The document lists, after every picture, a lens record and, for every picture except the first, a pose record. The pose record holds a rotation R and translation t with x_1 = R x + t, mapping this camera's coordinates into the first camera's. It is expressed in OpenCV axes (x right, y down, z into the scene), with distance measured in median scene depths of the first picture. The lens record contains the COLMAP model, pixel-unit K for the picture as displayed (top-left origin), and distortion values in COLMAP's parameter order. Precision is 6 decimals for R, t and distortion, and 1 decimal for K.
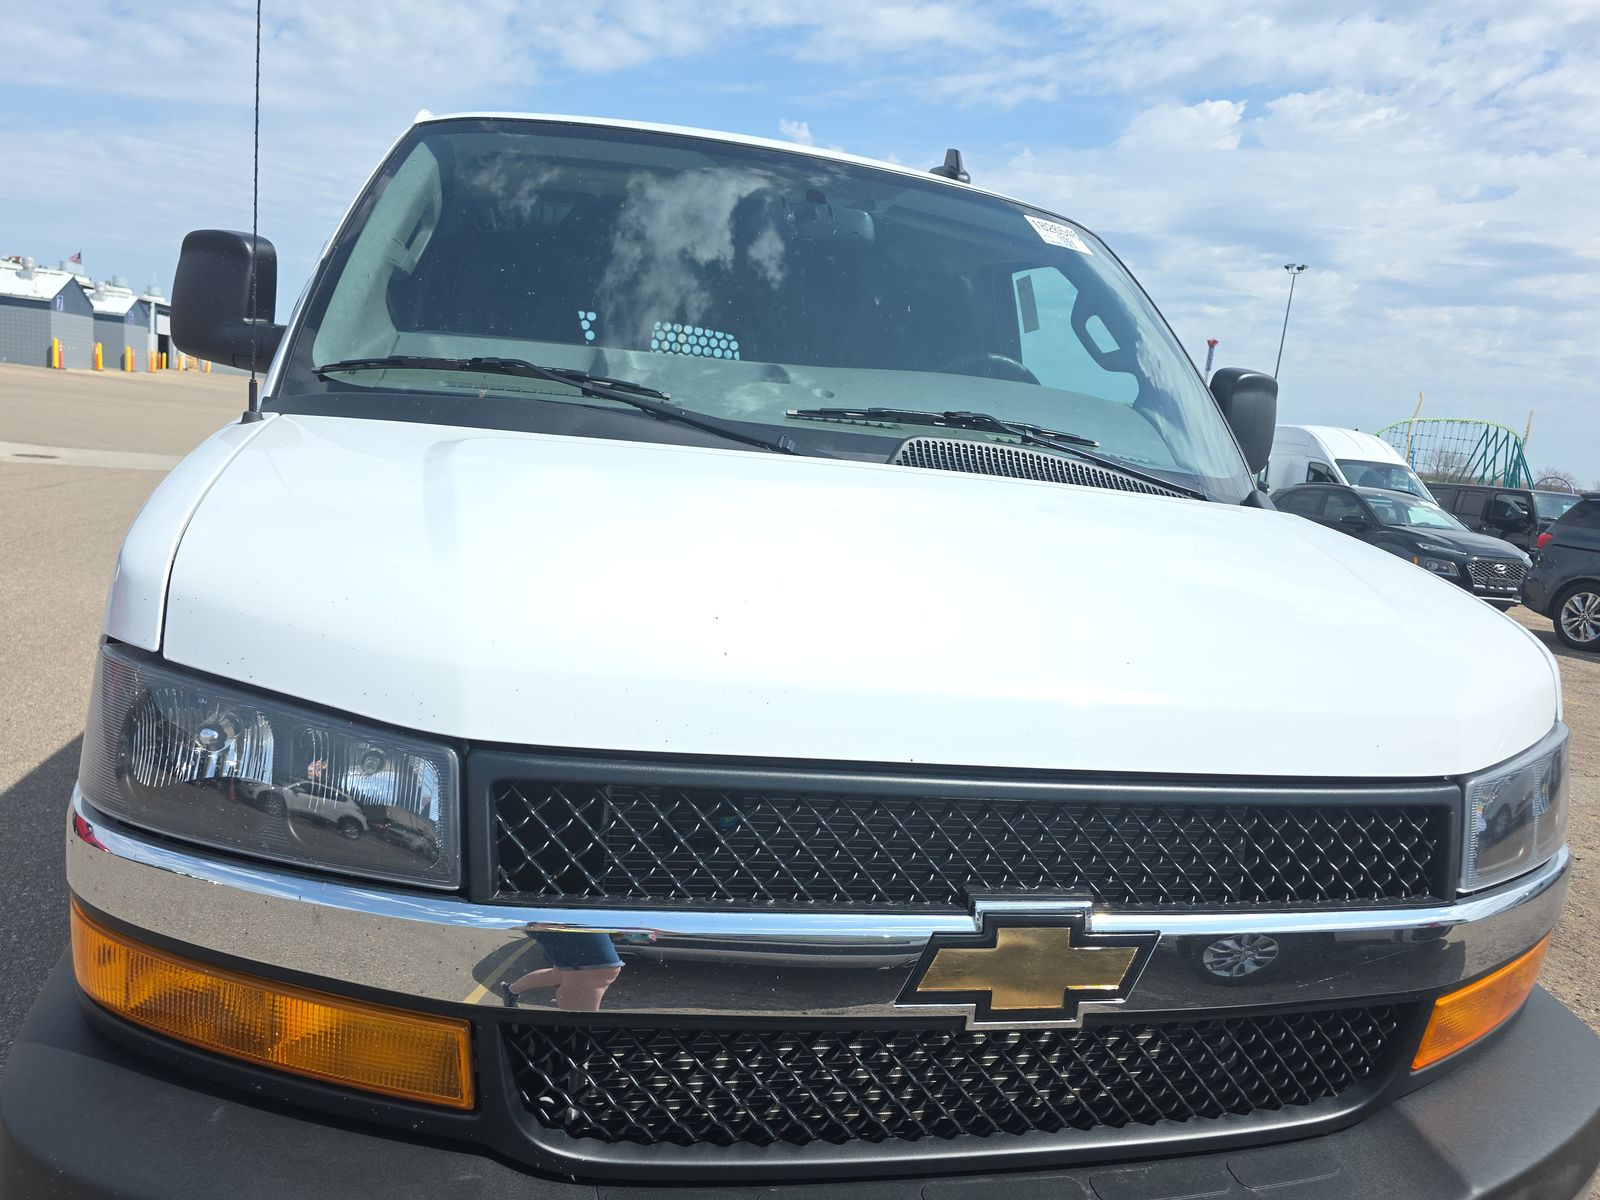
lens RADIAL K [[1145.7, 0, 799.7], [0, 1145.7, 596.4], [0, 0, 1]] dist [0.012945, -0.000564]
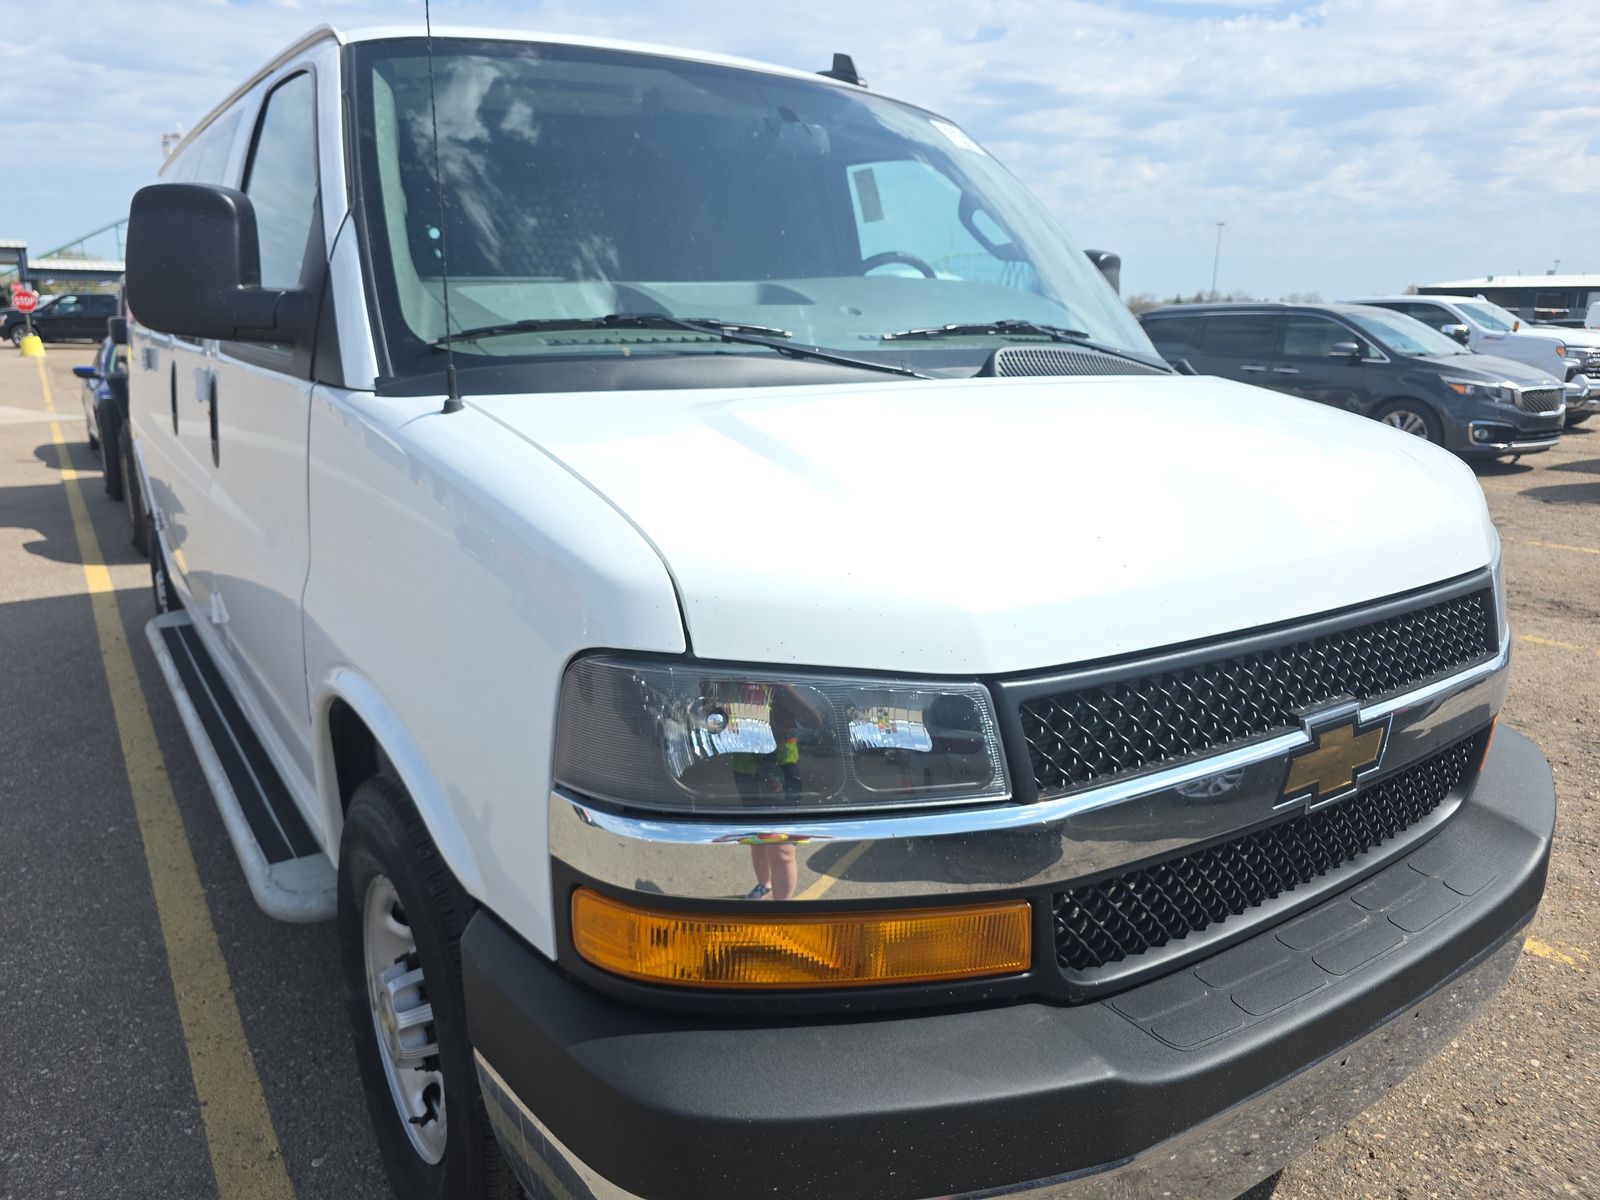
lens RADIAL K [[1145.7, 0, 807.5], [0, 1145.7, 607.3], [0, 0, 1]] dist [0.012945, -0.000564]
pose [[0.928282, -0.177503, 0.326779, -0.395585], [0.136369, 0.979998, 0.144941, -0.064210], [-0.345970, -0.089983, 0.933921, -0.008418]]
